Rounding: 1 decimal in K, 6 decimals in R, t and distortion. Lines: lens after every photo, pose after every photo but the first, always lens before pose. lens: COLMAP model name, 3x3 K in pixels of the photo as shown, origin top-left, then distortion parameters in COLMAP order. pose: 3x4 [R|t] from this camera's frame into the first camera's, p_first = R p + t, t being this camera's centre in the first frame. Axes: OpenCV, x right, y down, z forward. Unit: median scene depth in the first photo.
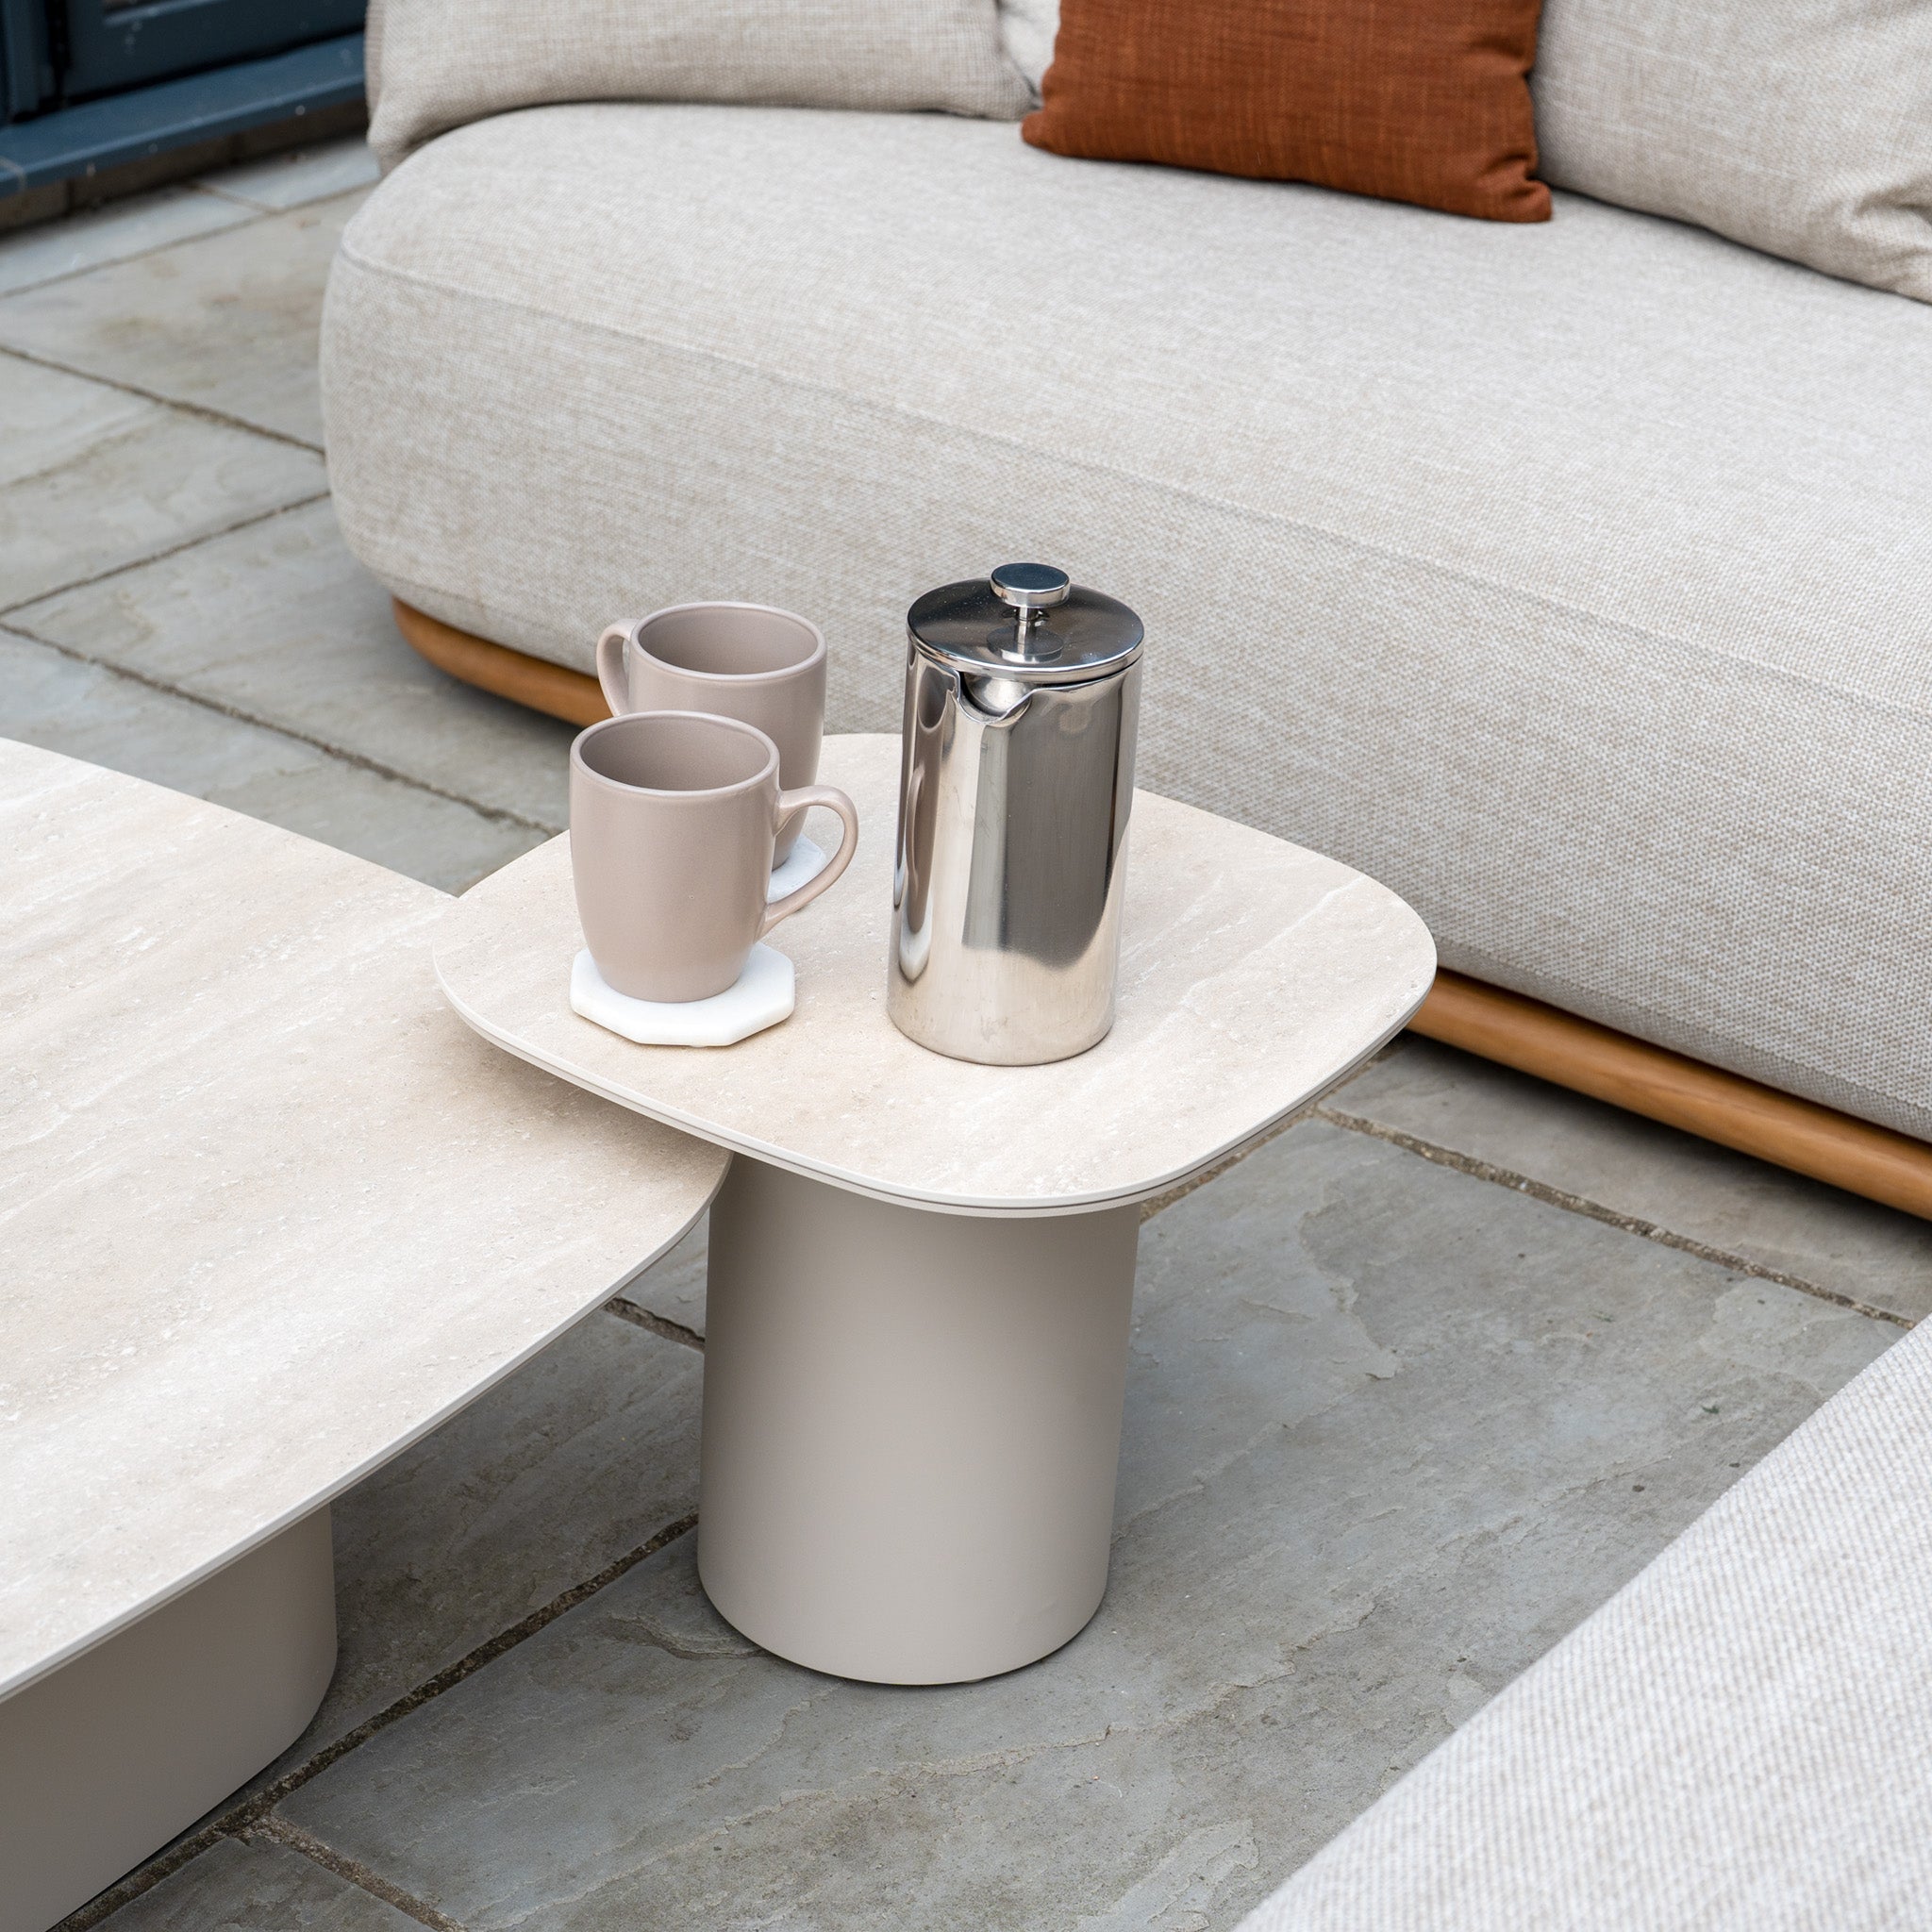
lens RADIAL K [[4406.1, 0, 966.0], [0, 4406.1, 966.0], [0, 0, 1]] dist [-0.058434, -0.200412]
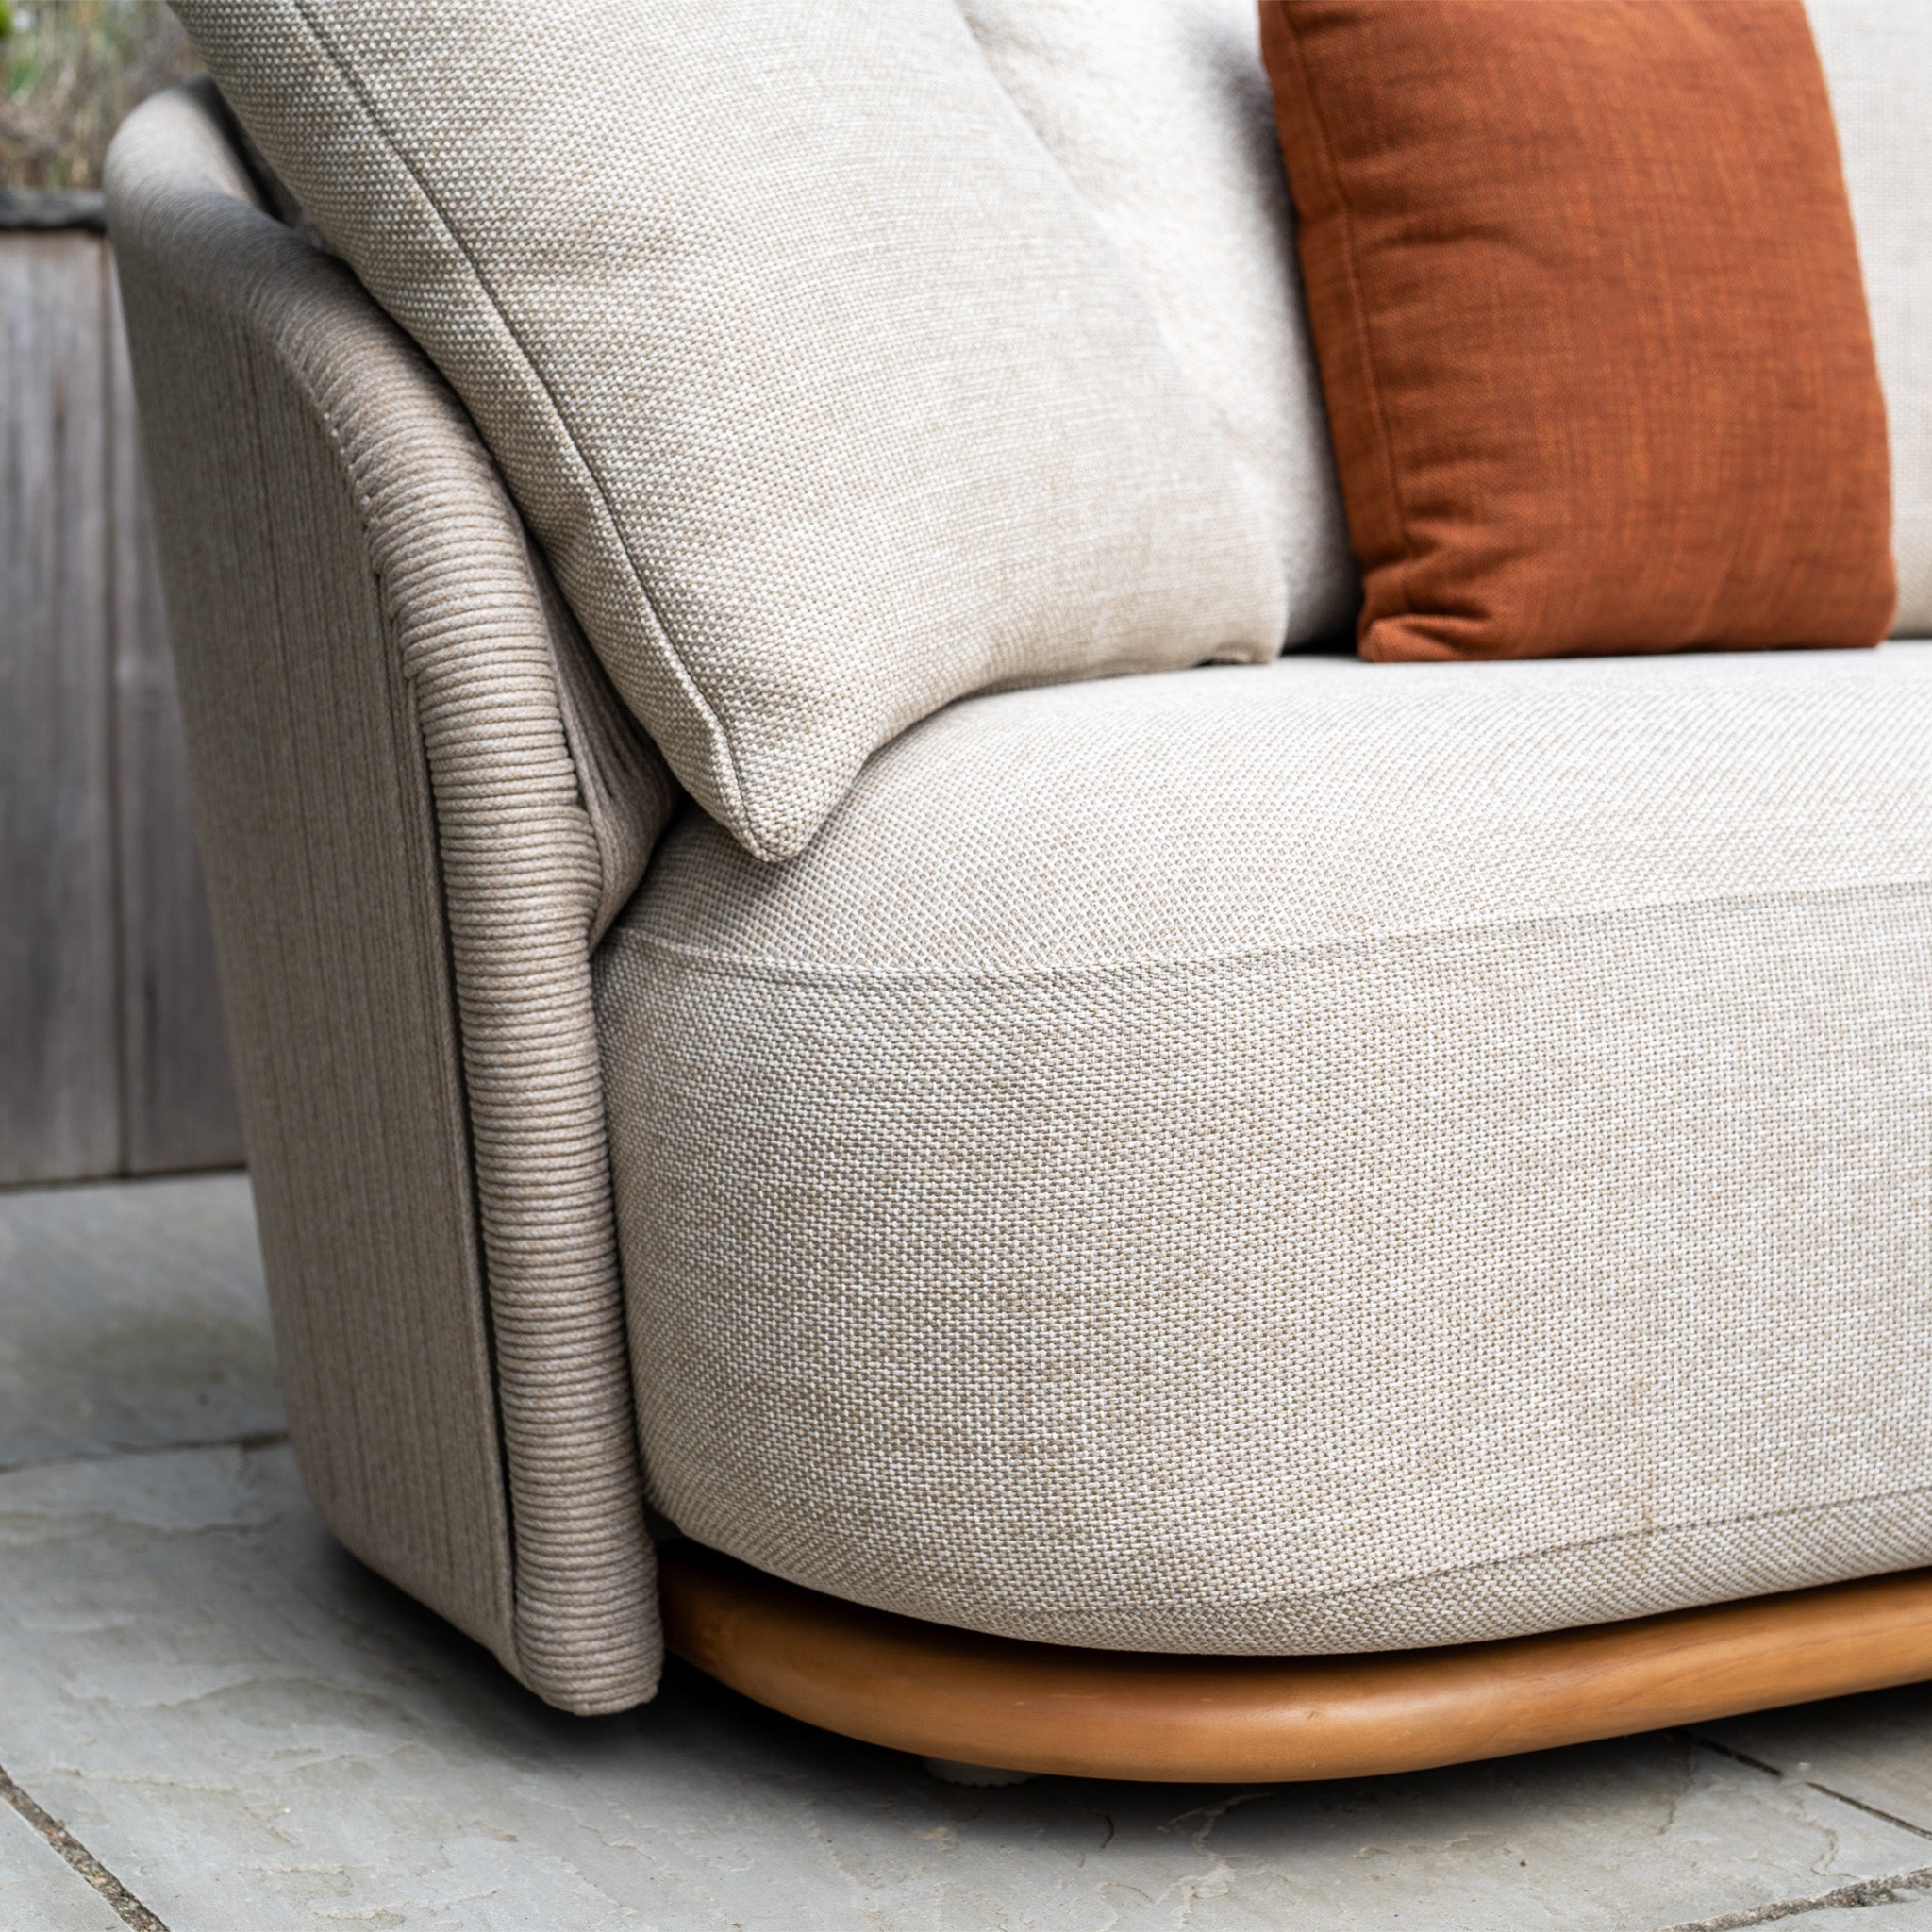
lens RADIAL K [[3993.2, 0, 966.0], [0, 3993.2, 966.0], [0, 0, 1]] dist [-0.054167, 0.159924]
pose [[0.396052, -0.144776, 0.906743, -0.553156], [0.417029, 0.908134, -0.037155, -0.159133], [-0.818065, 0.392853, 0.420044, 0.860452]]
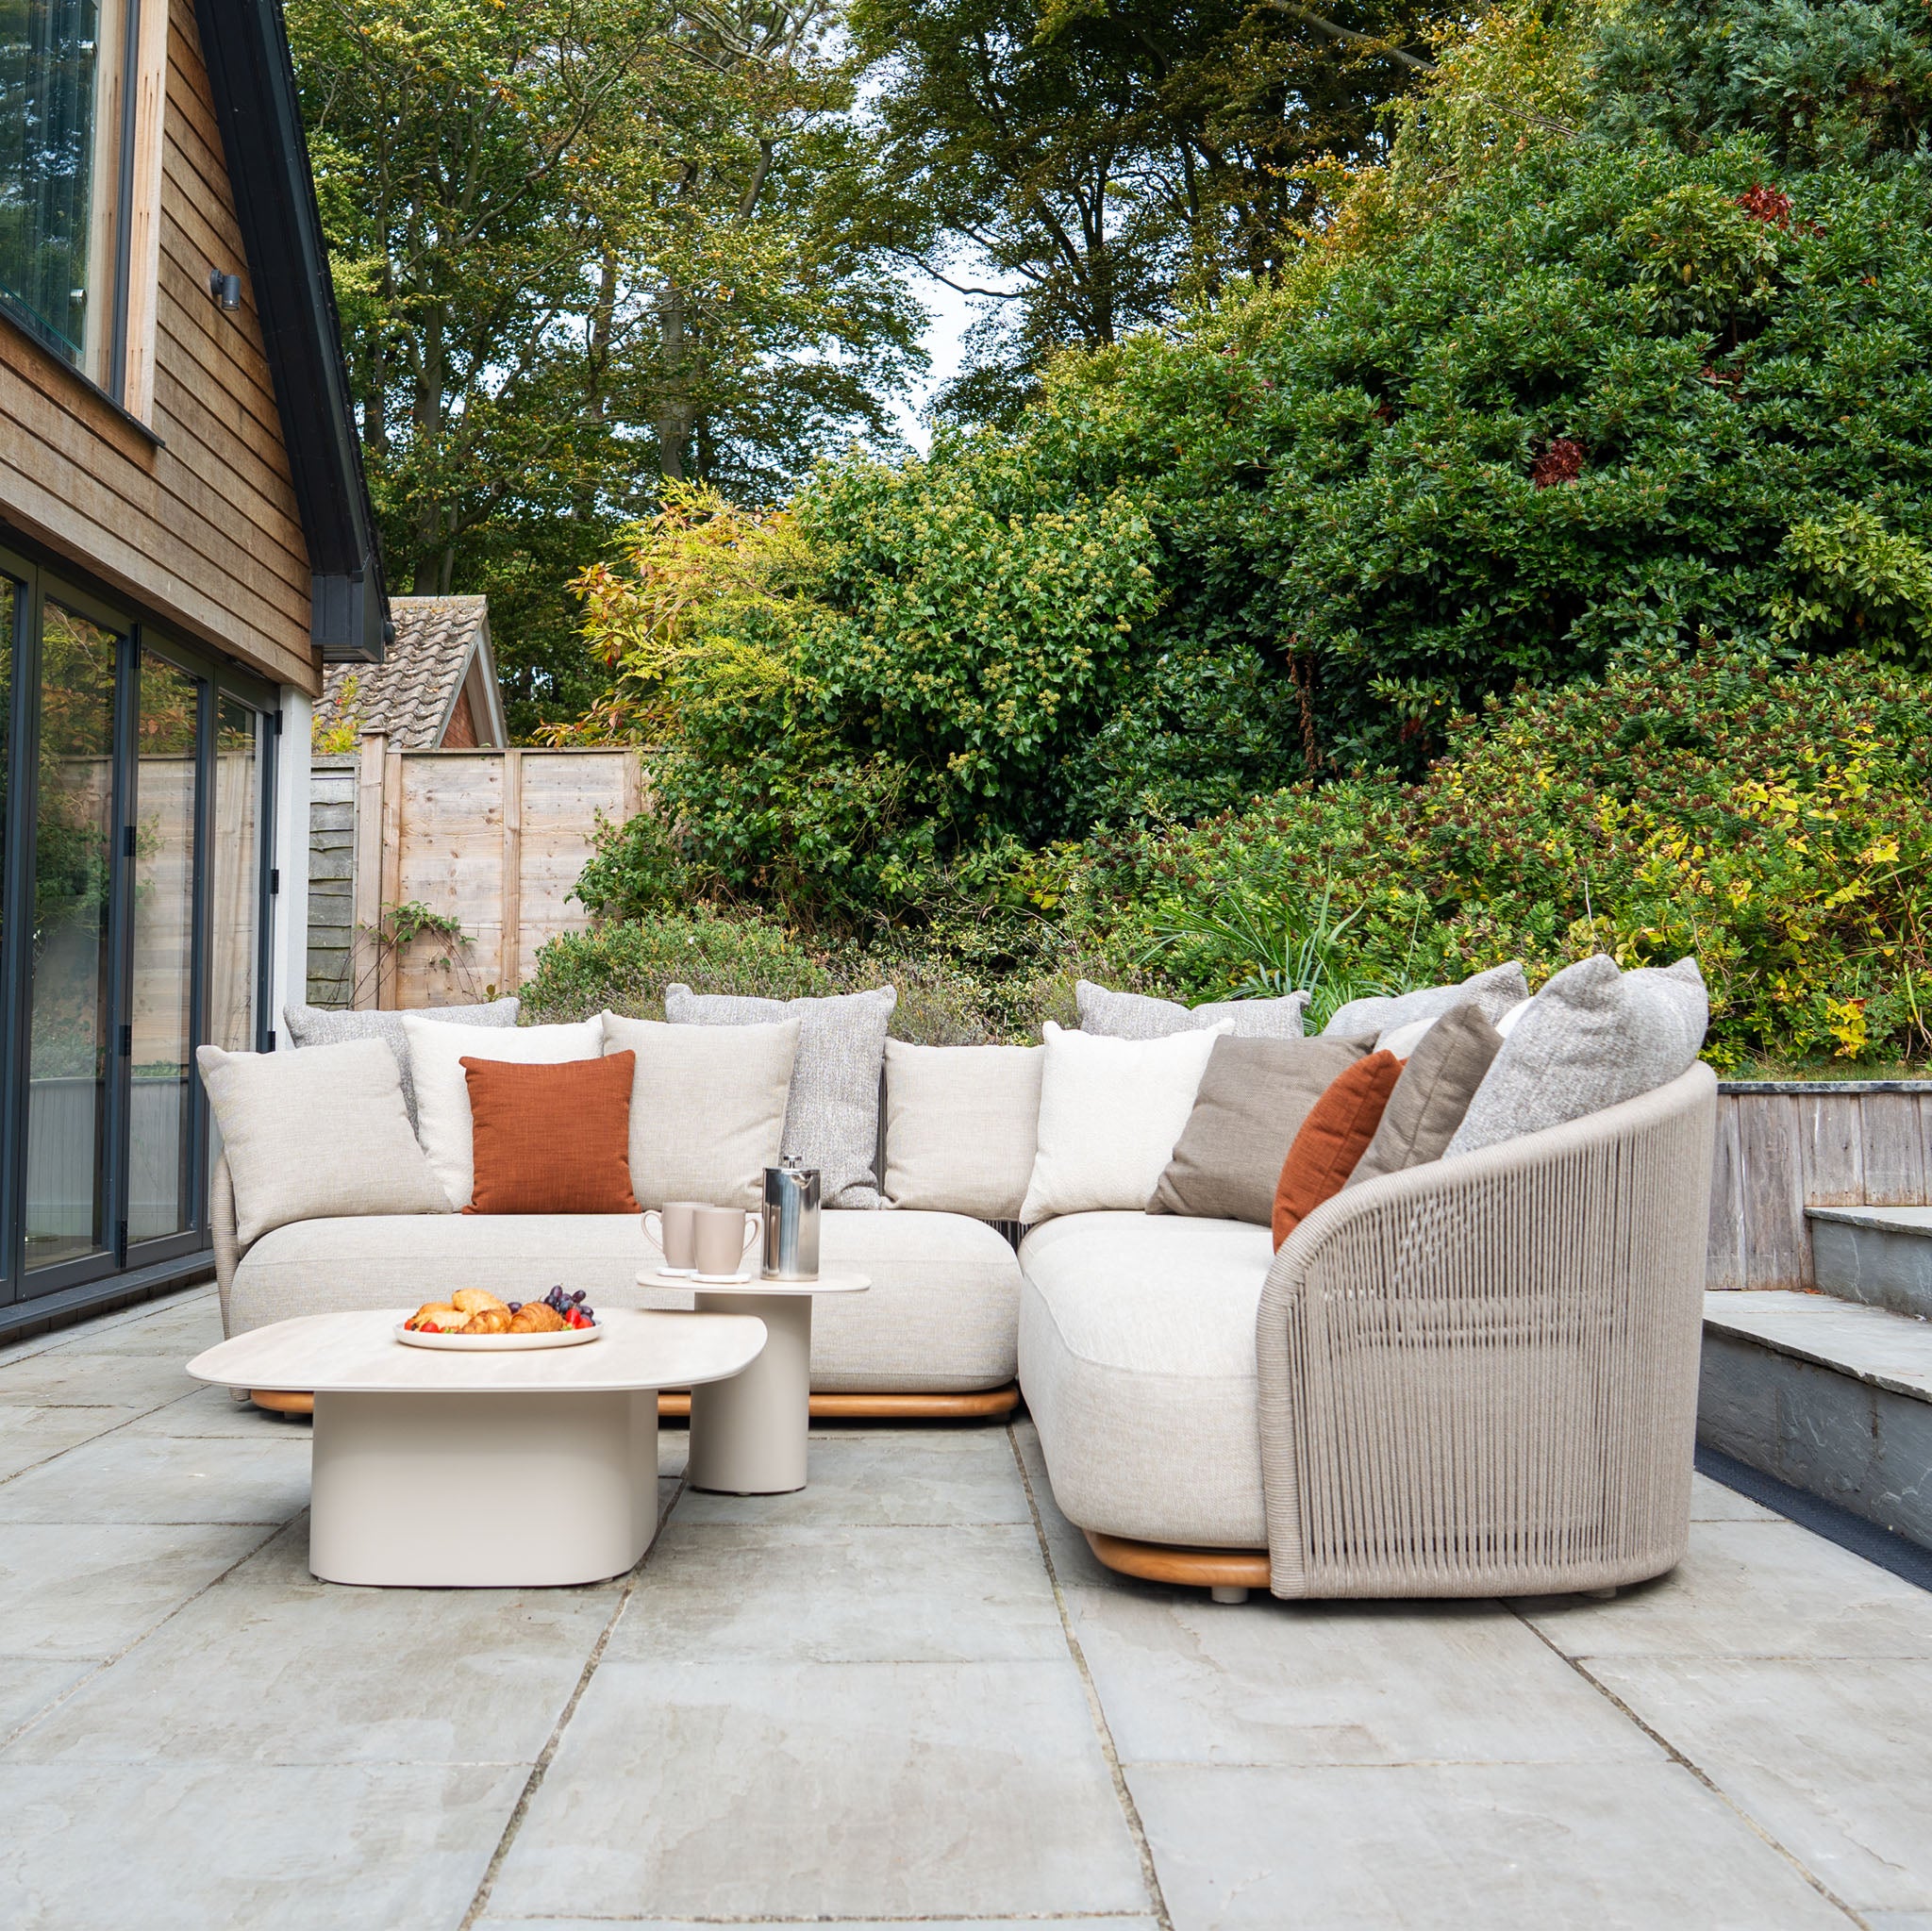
lens RADIAL K [[2471.0, 0, 874.3], [0, 2471.0, 714.6], [0, 0, 1]] dist [-0.030672, 0.069707]
pose [[0.804441, 0.046825, 0.592184, -0.820939], [0.286783, 0.842407, -0.456186, 0.398376], [-0.520221, 0.536803, 0.664238, -0.492633]]
